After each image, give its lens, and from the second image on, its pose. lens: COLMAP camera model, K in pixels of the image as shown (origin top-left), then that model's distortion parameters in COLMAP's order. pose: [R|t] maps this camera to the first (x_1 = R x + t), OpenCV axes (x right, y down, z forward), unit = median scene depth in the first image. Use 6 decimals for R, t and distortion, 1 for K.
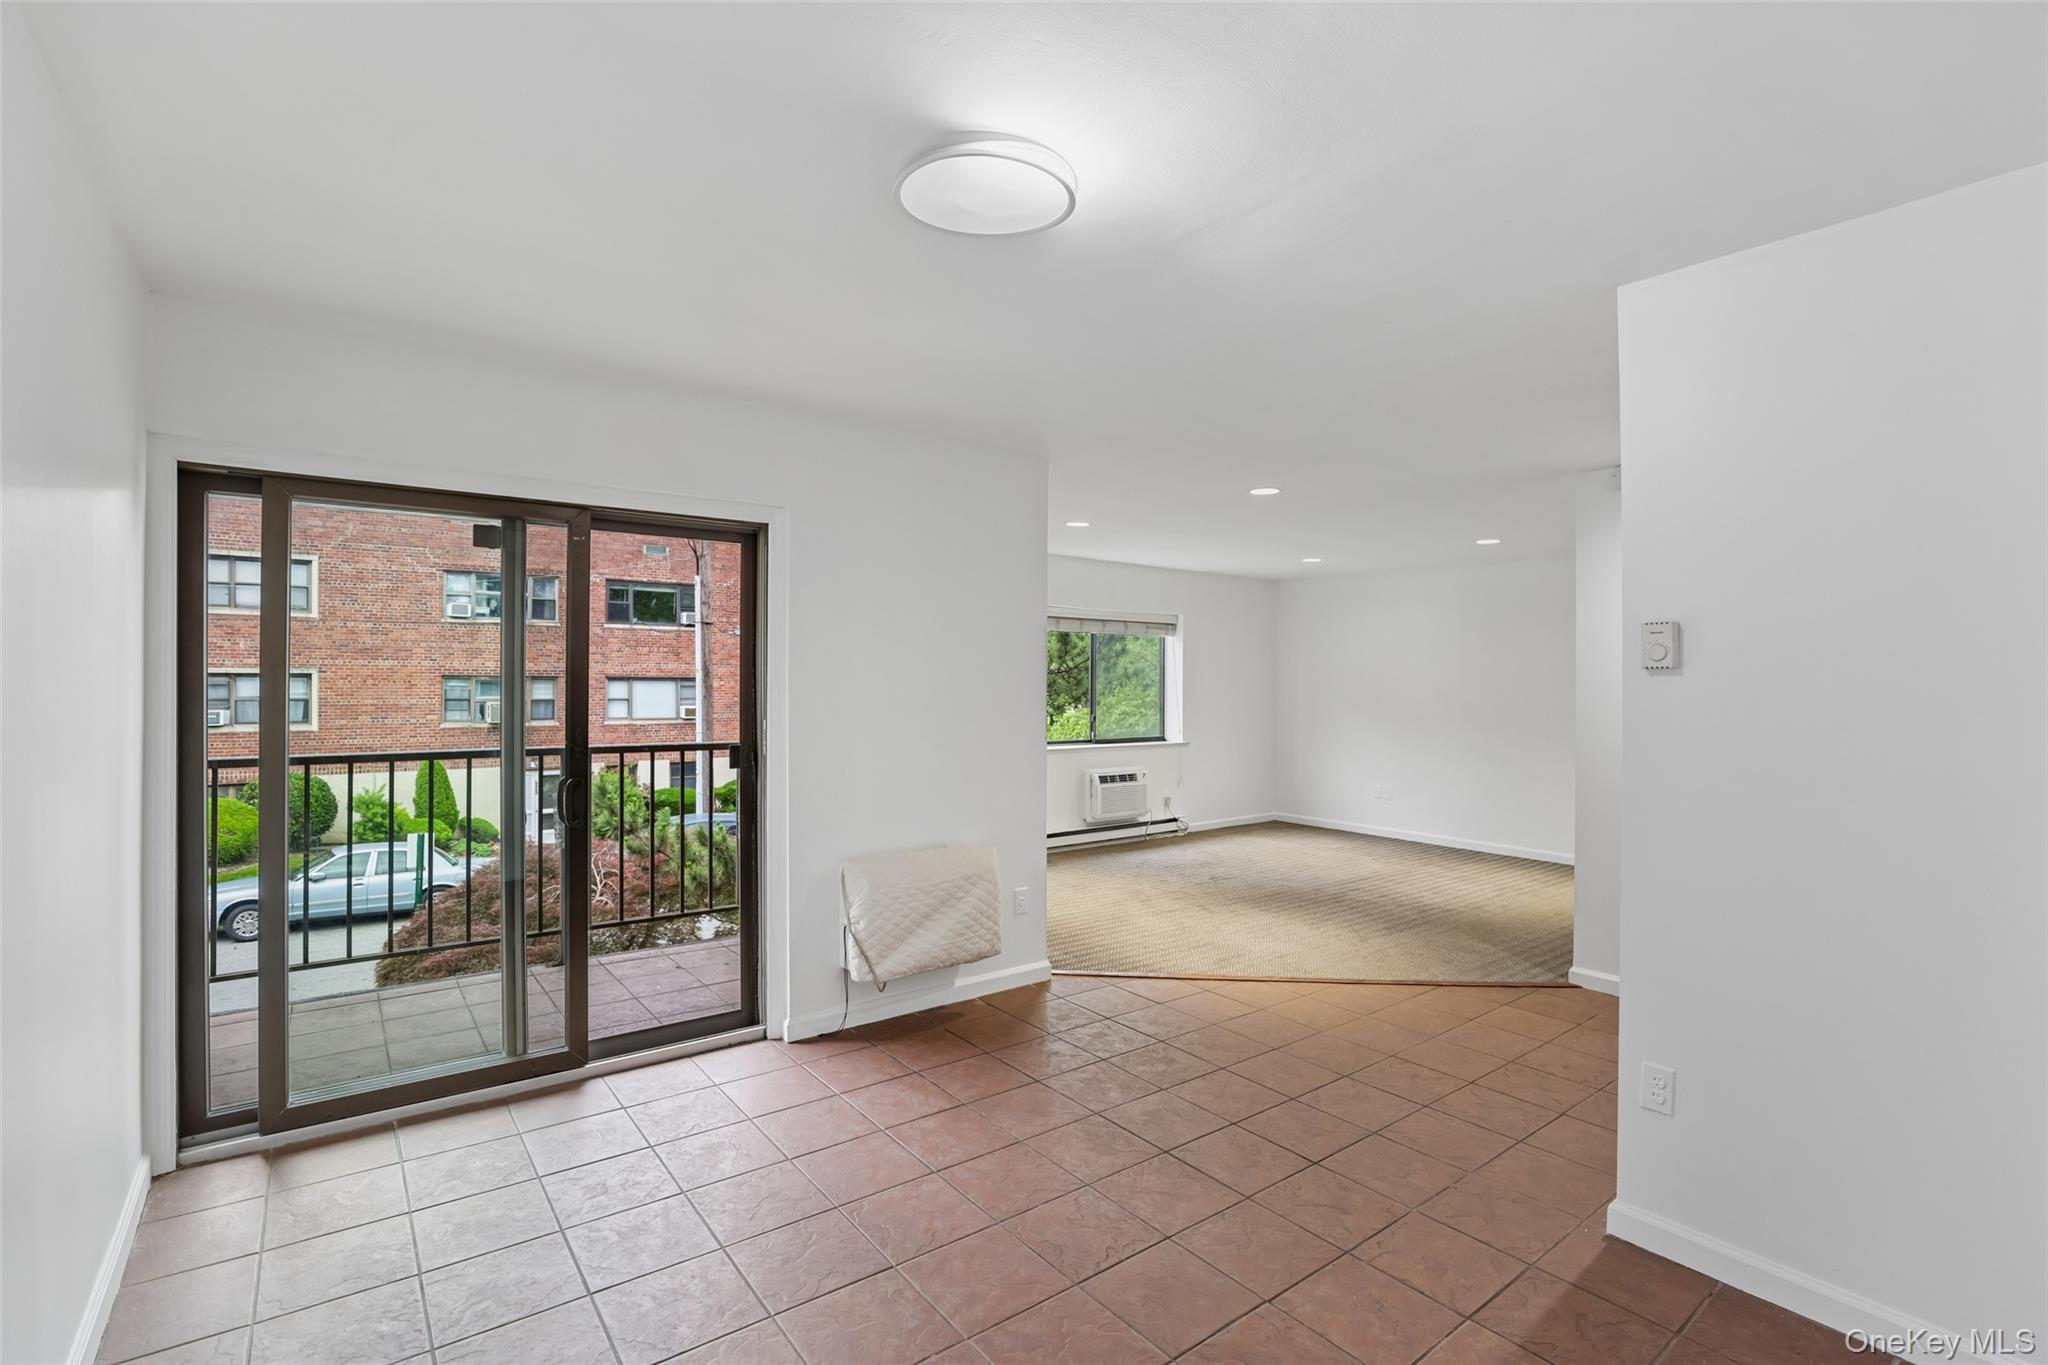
lens RADIAL K [[931.9, 0, 1021.3], [0, 931.9, 695.5], [0, 0, 1]] dist [-0.018378, 0.000106]
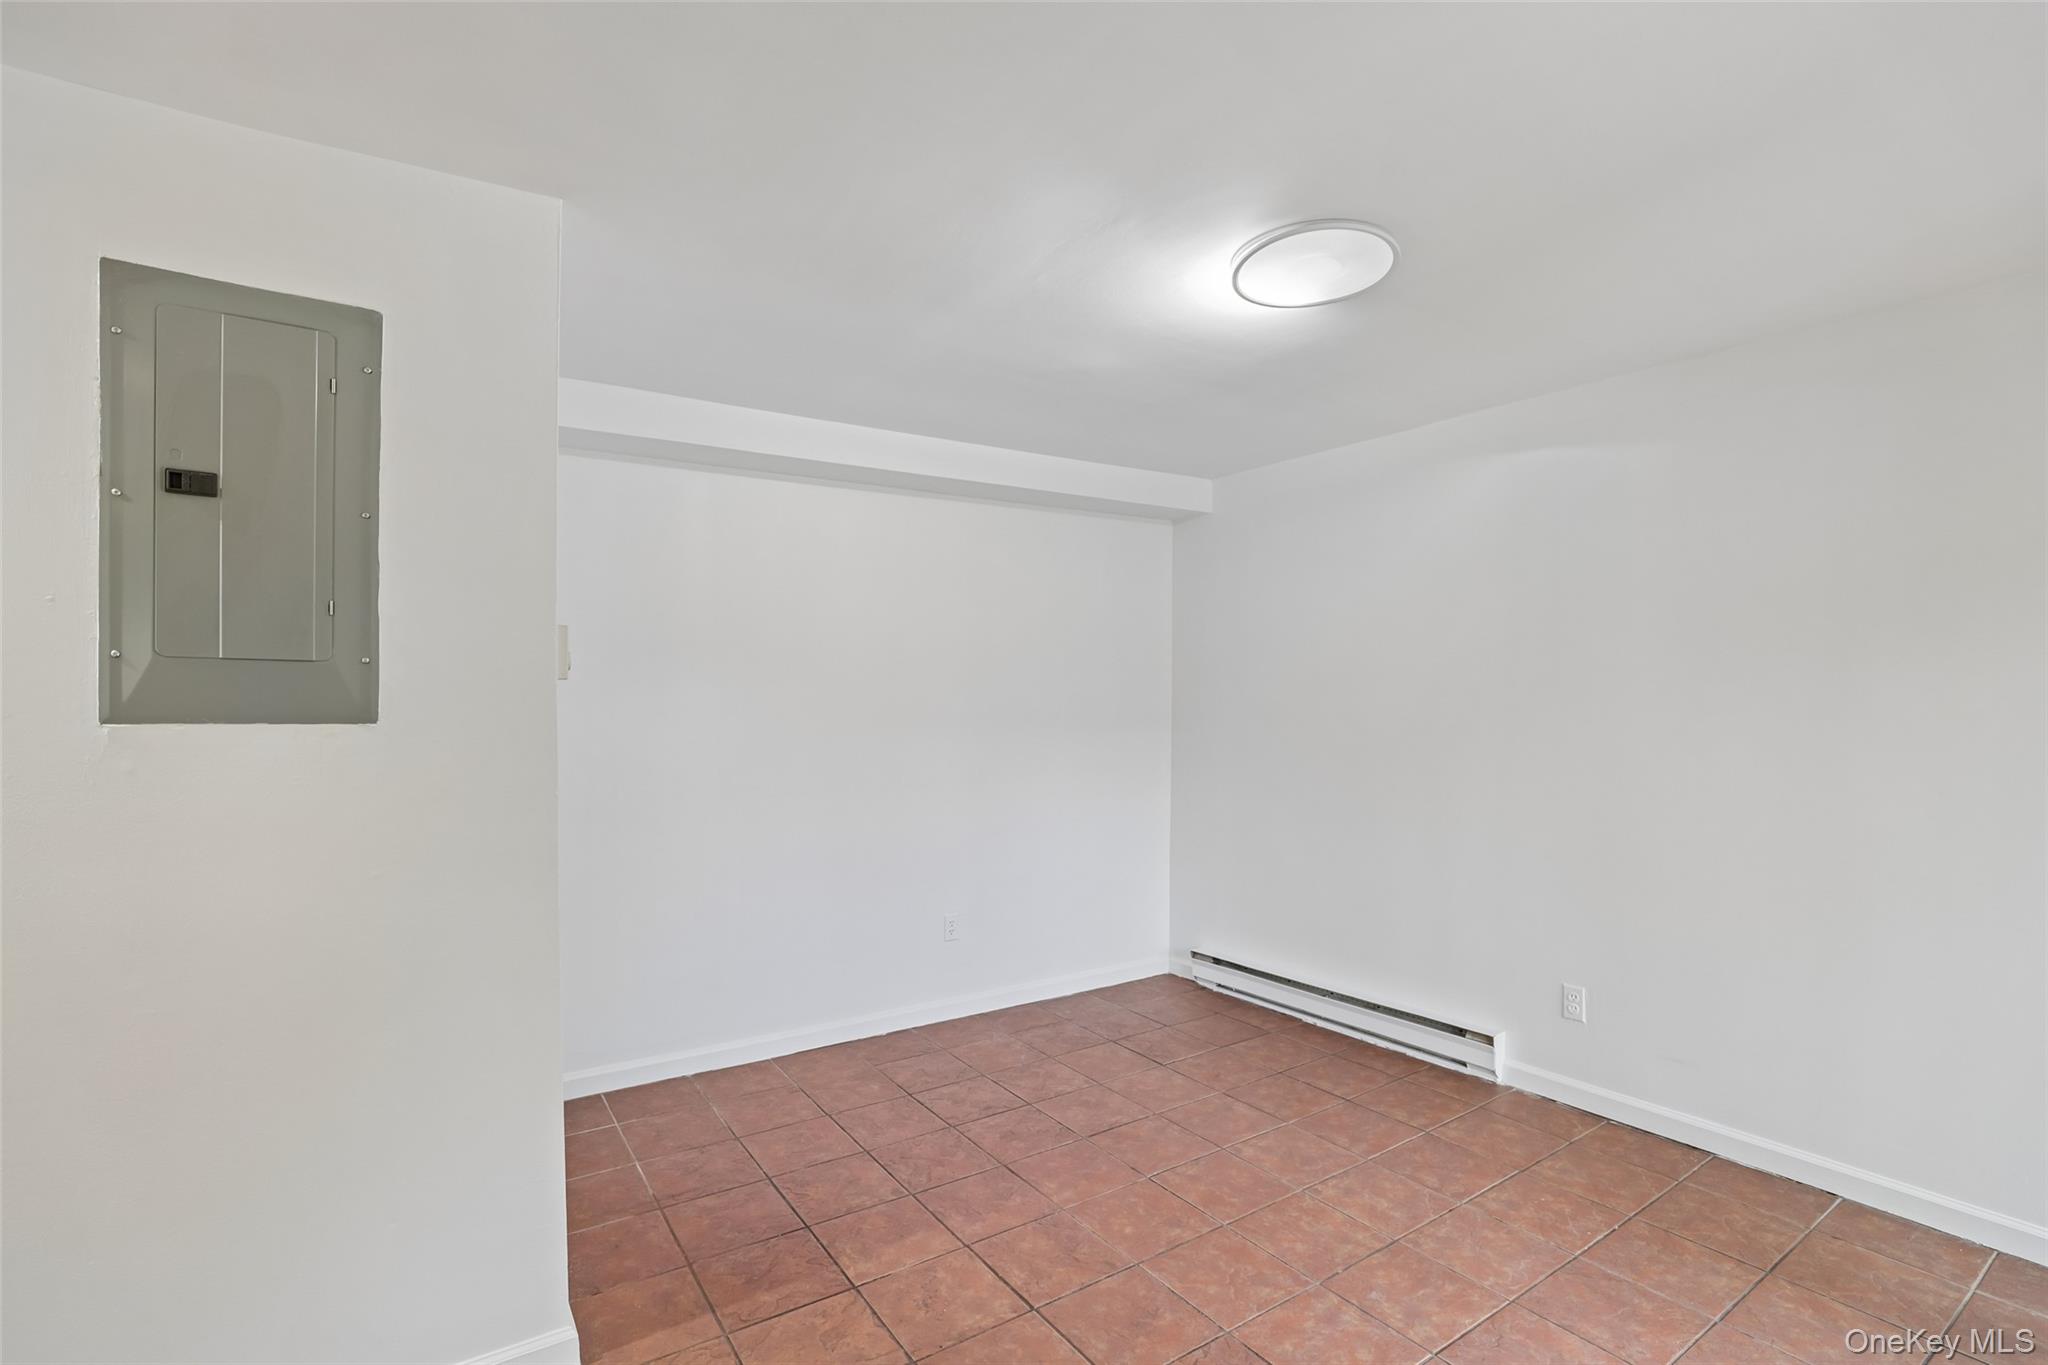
lens RADIAL K [[945.8, 0, 1026.8], [0, 945.8, 720.5], [0, 0, 1]] dist [-0.015035, 0.000820]
pose [[-0.997833, -0.009353, 0.065124, 0.122700], [-0.006825, 0.999218, 0.038941, -0.017758], [-0.065437, 0.038412, -0.997117, 1.150429]]
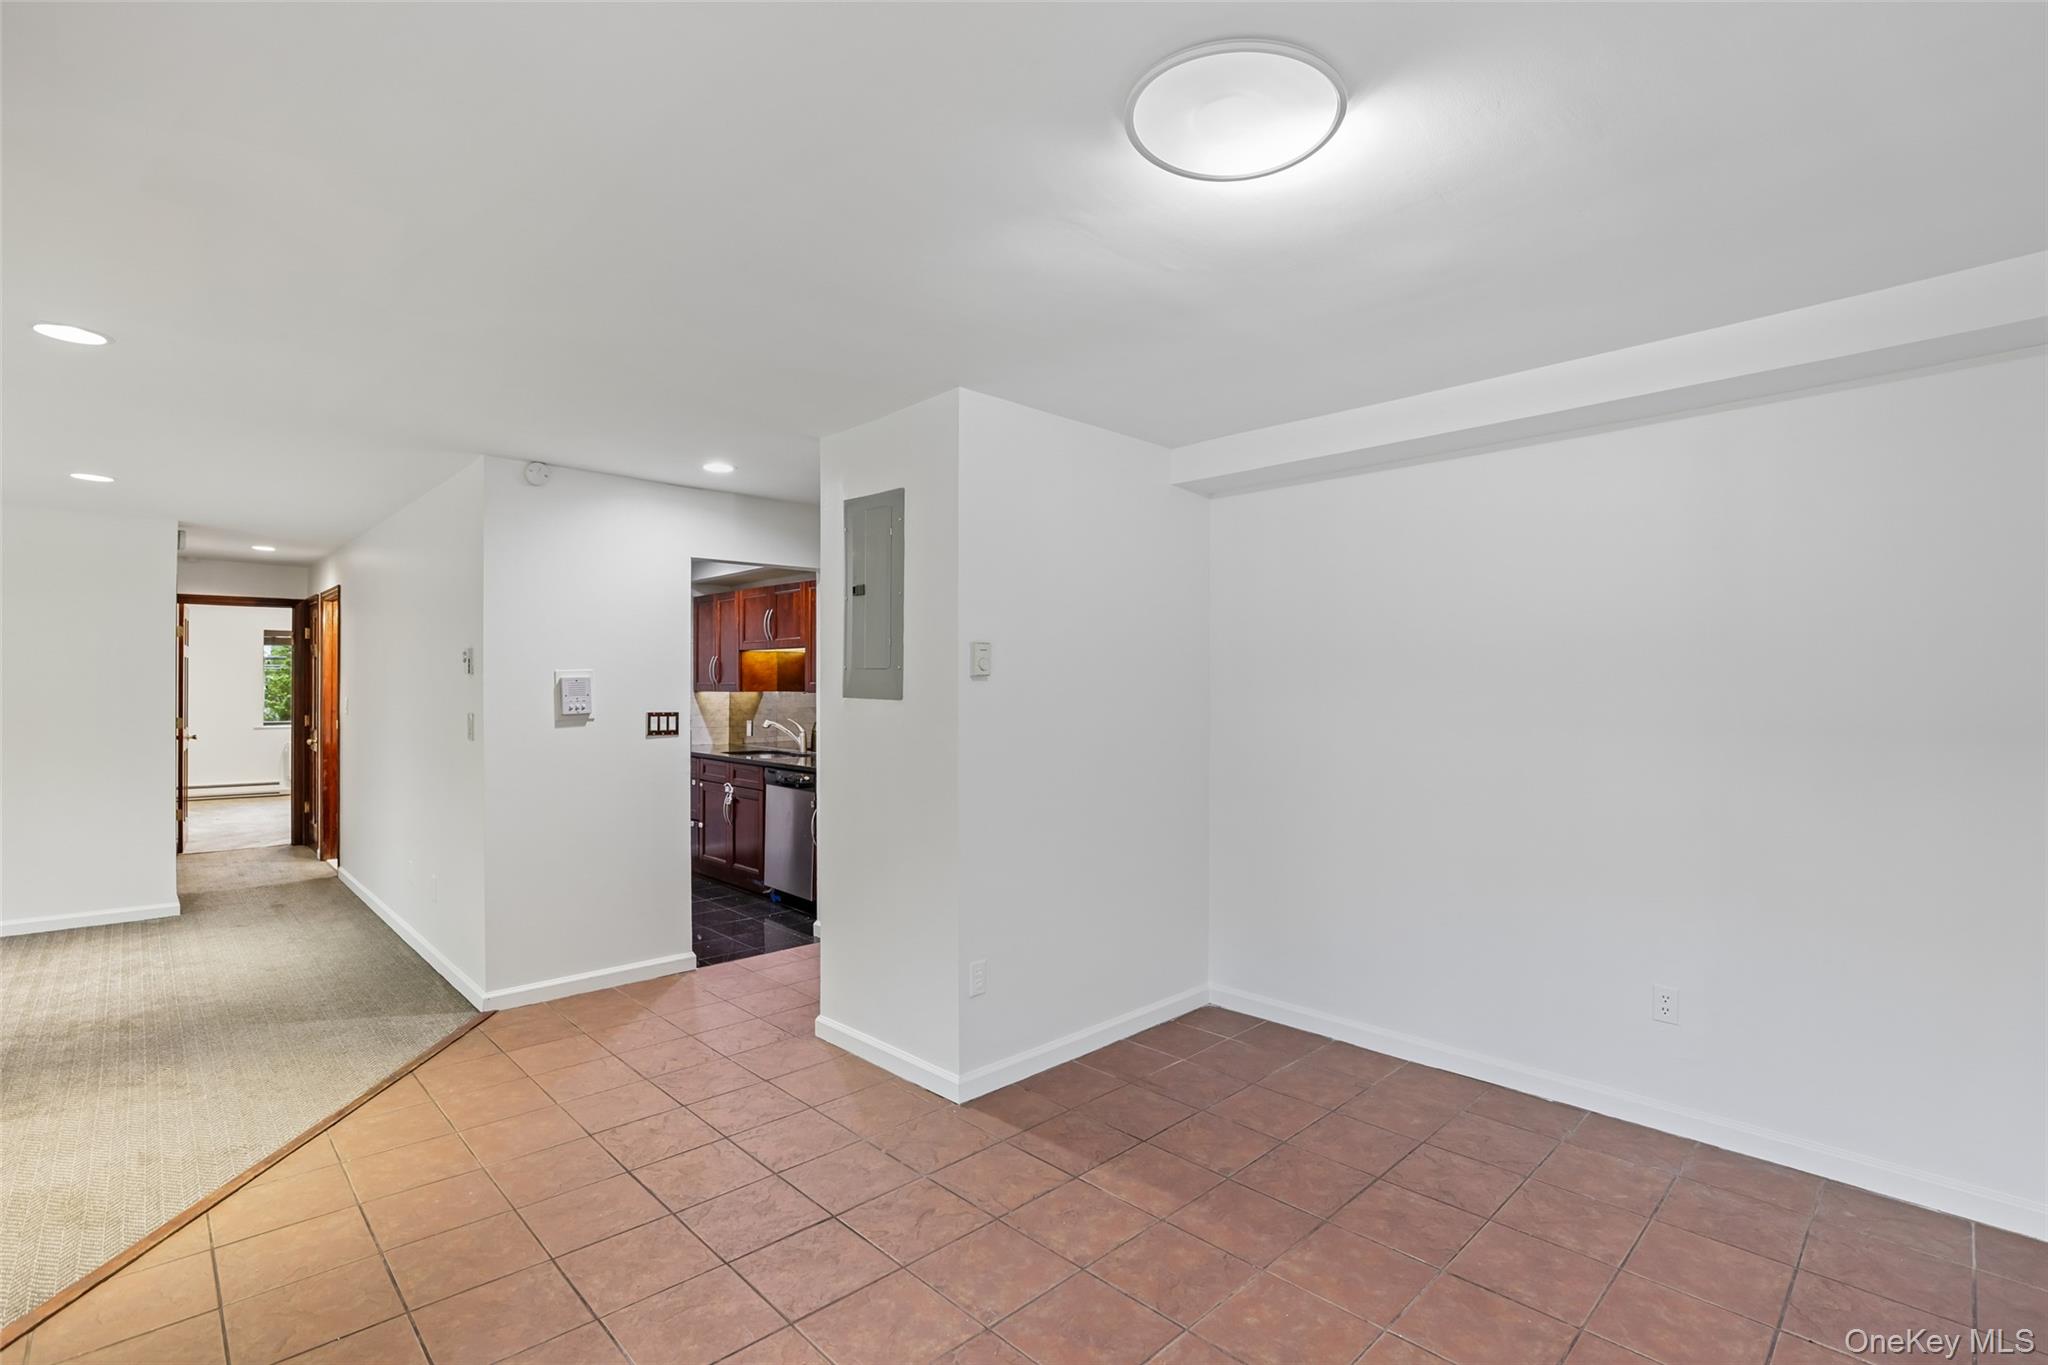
lens RADIAL K [[944.8, 0, 1028.1], [0, 944.8, 681.0], [0, 0, 1]] dist [-0.044082, 0.014328]
pose [[-0.116826, -0.002384, 0.993150, -0.454247], [0.010457, 0.999939, 0.003630, -0.016460], [-0.993097, 0.010809, -0.116794, 0.677224]]
